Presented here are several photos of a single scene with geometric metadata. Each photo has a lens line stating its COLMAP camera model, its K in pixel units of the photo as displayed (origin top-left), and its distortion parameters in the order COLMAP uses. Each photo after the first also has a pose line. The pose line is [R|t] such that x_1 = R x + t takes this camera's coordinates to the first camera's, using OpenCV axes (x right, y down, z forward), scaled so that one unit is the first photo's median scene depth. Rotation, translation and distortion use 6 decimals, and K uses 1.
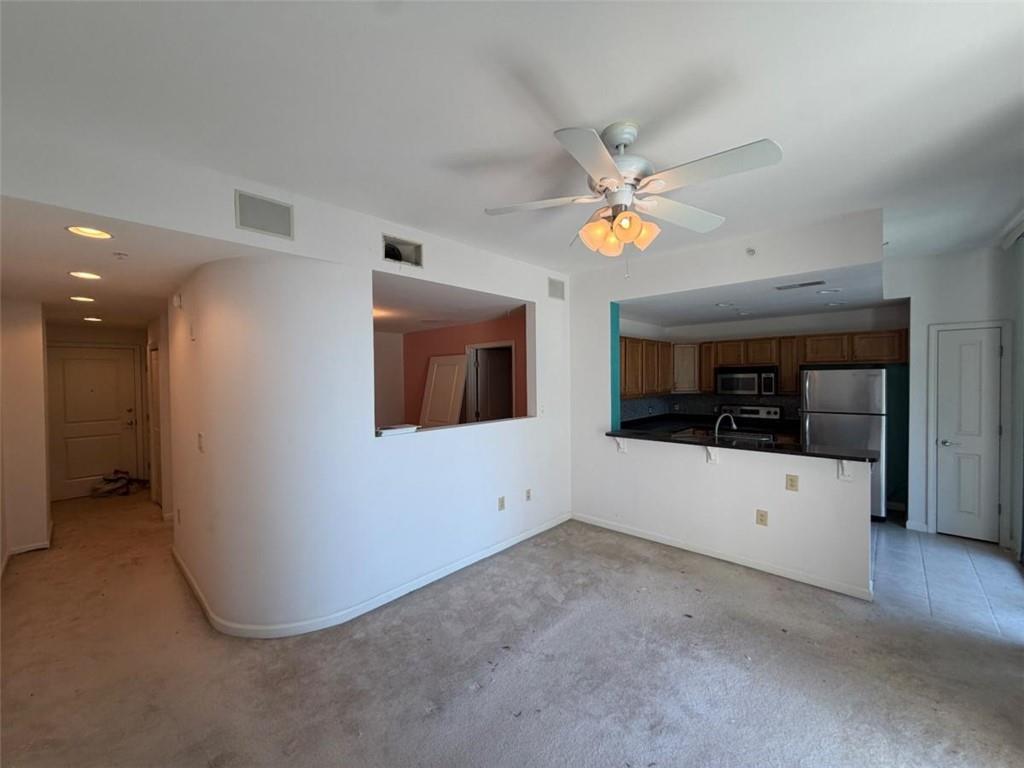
lens RADIAL K [[407.6, 0, 507.6], [0, 407.6, 382.9], [0, 0, 1]] dist [-0.003239, 0.001085]
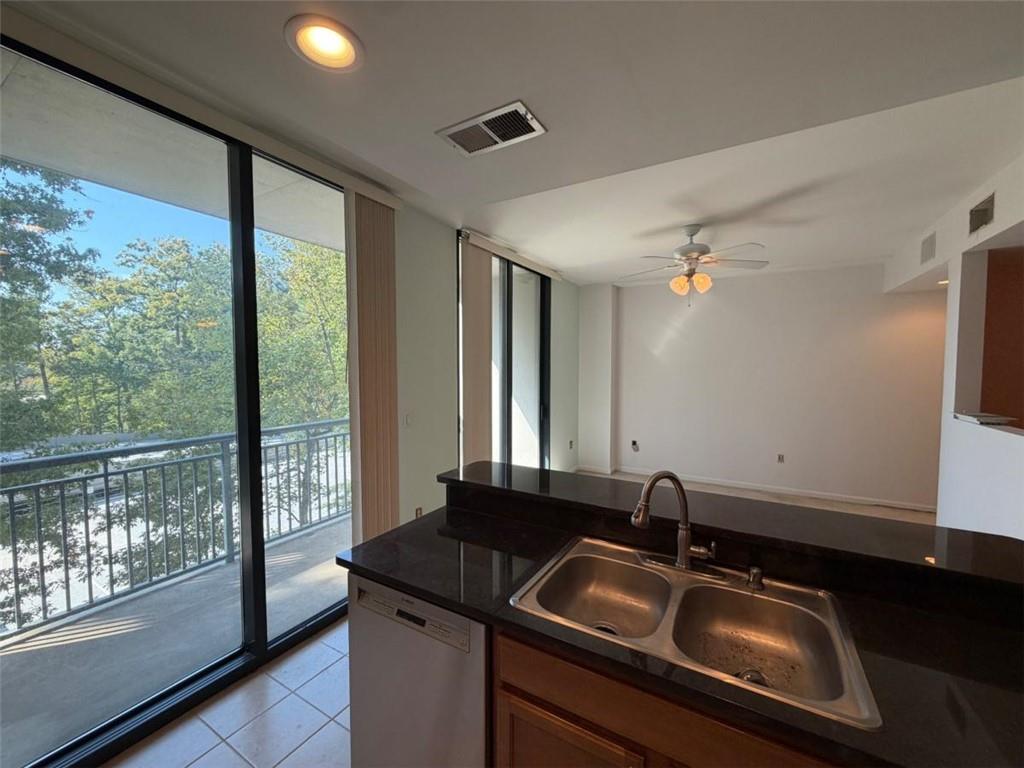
lens RADIAL K [[407.6, 0, 513.2], [0, 407.6, 385.7], [0, 0, 1]] dist [-0.003239, 0.001085]
pose [[-0.974066, 0.023056, -0.225084, 0.651267], [0.008337, 0.997776, 0.066126, -0.017426], [0.226108, 0.062534, -0.972093, 1.161305]]
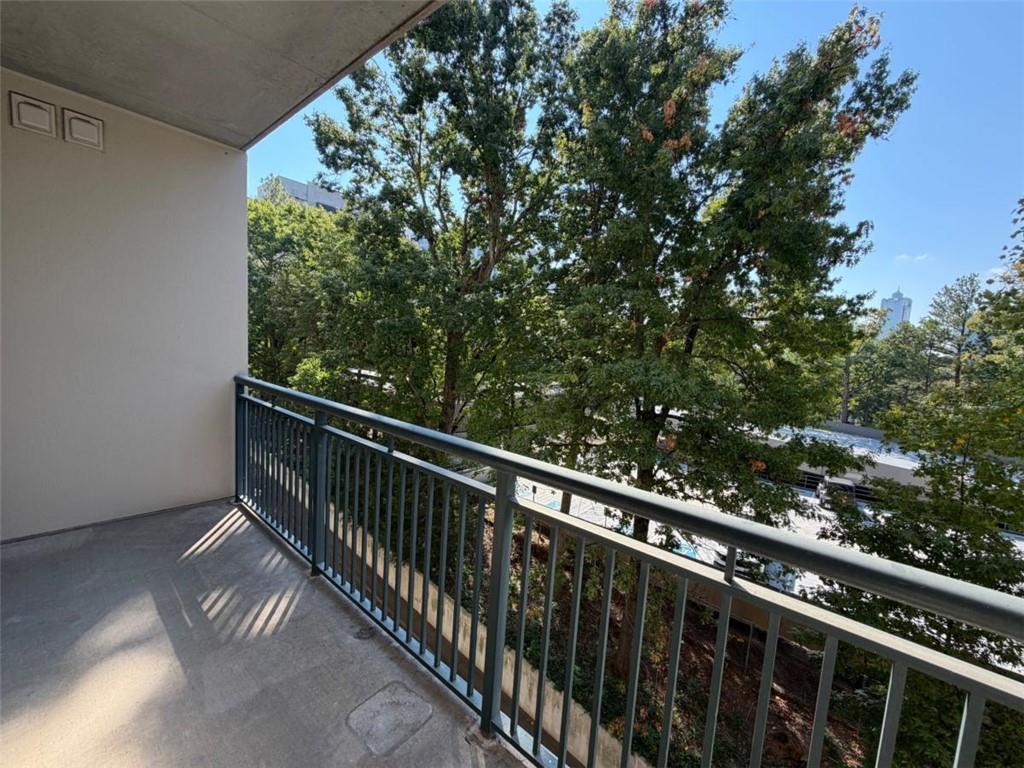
lens RADIAL K [[407.6, 0, 507.9], [0, 407.6, 379.6], [0, 0, 1]] dist [-0.003239, 0.001085]
pose [[-0.045701, -0.084215, 0.995399, 0.457288], [-0.048367, 0.995458, 0.082000, 0.037245], [-0.997784, -0.044397, -0.049567, 0.053186]]
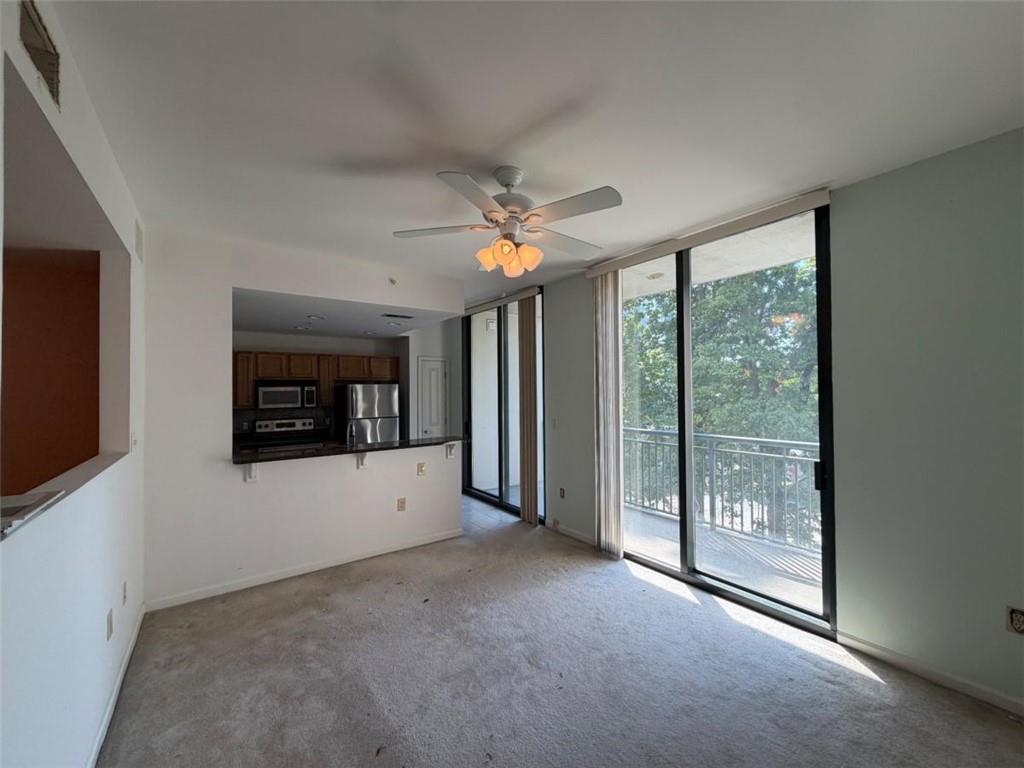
lens RADIAL K [[407.6, 0, 509.7], [0, 407.6, 387.7], [0, 0, 1]] dist [-0.003239, 0.001085]
pose [[0.188301, 0.014046, 0.982011, -0.385473], [0.021664, 0.999595, -0.018452, 0.012067], [-0.981872, 0.024748, 0.187921, 0.350569]]
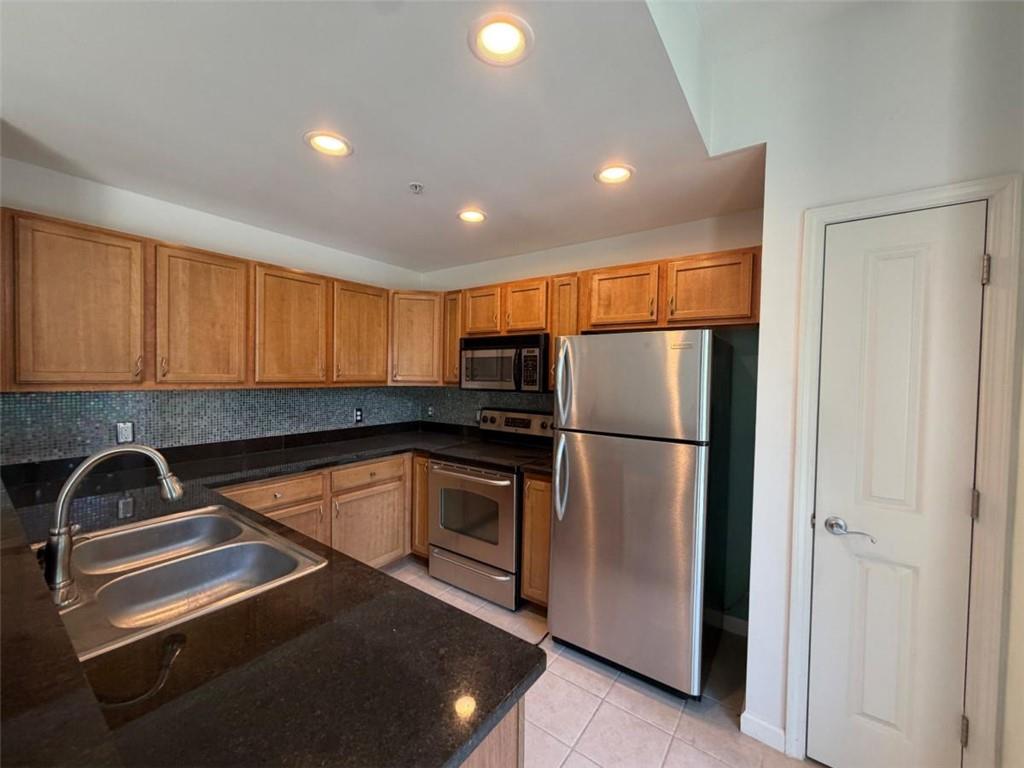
lens RADIAL K [[407.6, 0, 508.2], [0, 407.6, 383.3], [0, 0, 1]] dist [-0.003239, 0.001085]
pose [[0.991338, 0.027022, 0.128528, 0.676596], [-0.028073, 0.999586, 0.006375, 0.021479], [-0.128303, -0.009928, 0.991685, 0.620795]]
